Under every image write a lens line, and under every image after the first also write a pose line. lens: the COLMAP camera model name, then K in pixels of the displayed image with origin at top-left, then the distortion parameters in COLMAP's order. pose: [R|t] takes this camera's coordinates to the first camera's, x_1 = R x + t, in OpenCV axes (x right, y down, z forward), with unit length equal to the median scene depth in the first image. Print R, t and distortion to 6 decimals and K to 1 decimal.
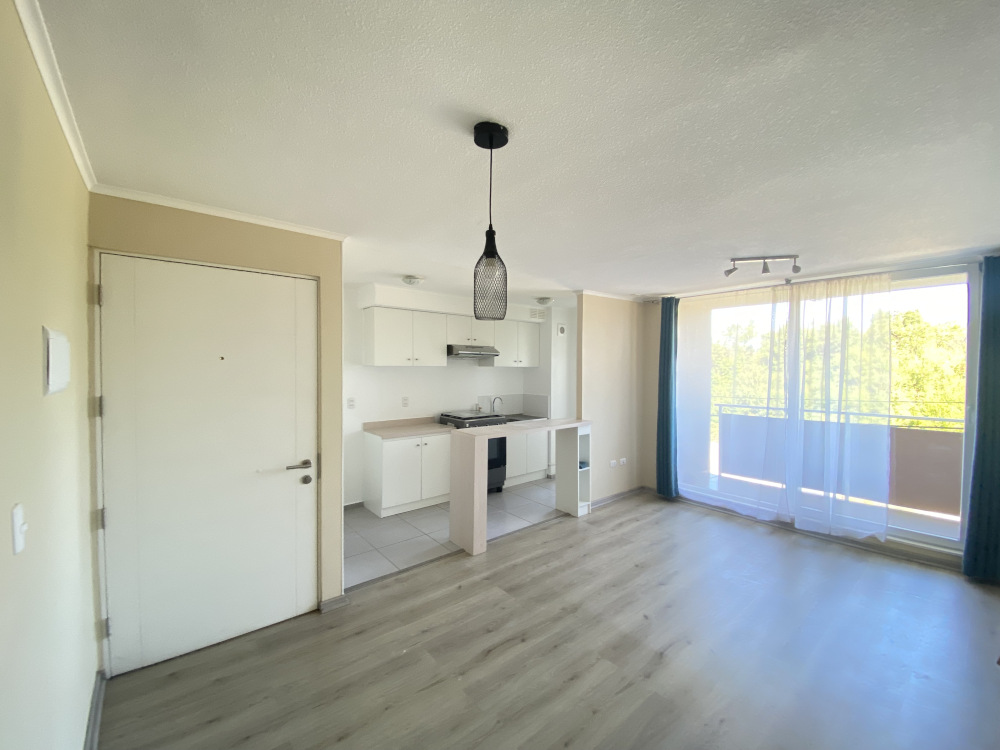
lens RADIAL K [[409.3, 0, 503.7], [0, 409.3, 378.7], [0, 0, 1]] dist [-0.000644, -0.000199]
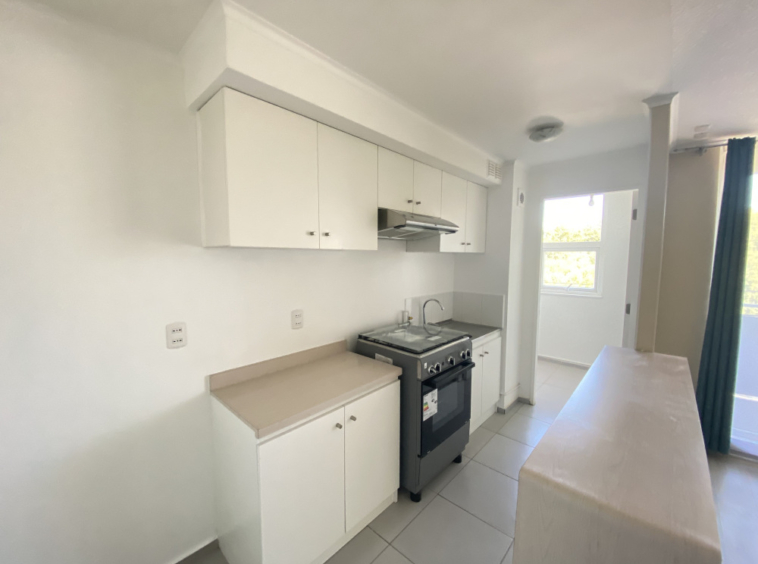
lens RADIAL K [[310.2, 0, 372.8], [0, 310.2, 280.3], [0, 0, 1]] dist [-0.000644, -0.000199]
pose [[0.993948, -0.010253, 0.109374, -0.182062], [0.004776, 0.998727, 0.050224, -0.011227], [-0.109750, -0.049398, 0.992731, 0.587798]]
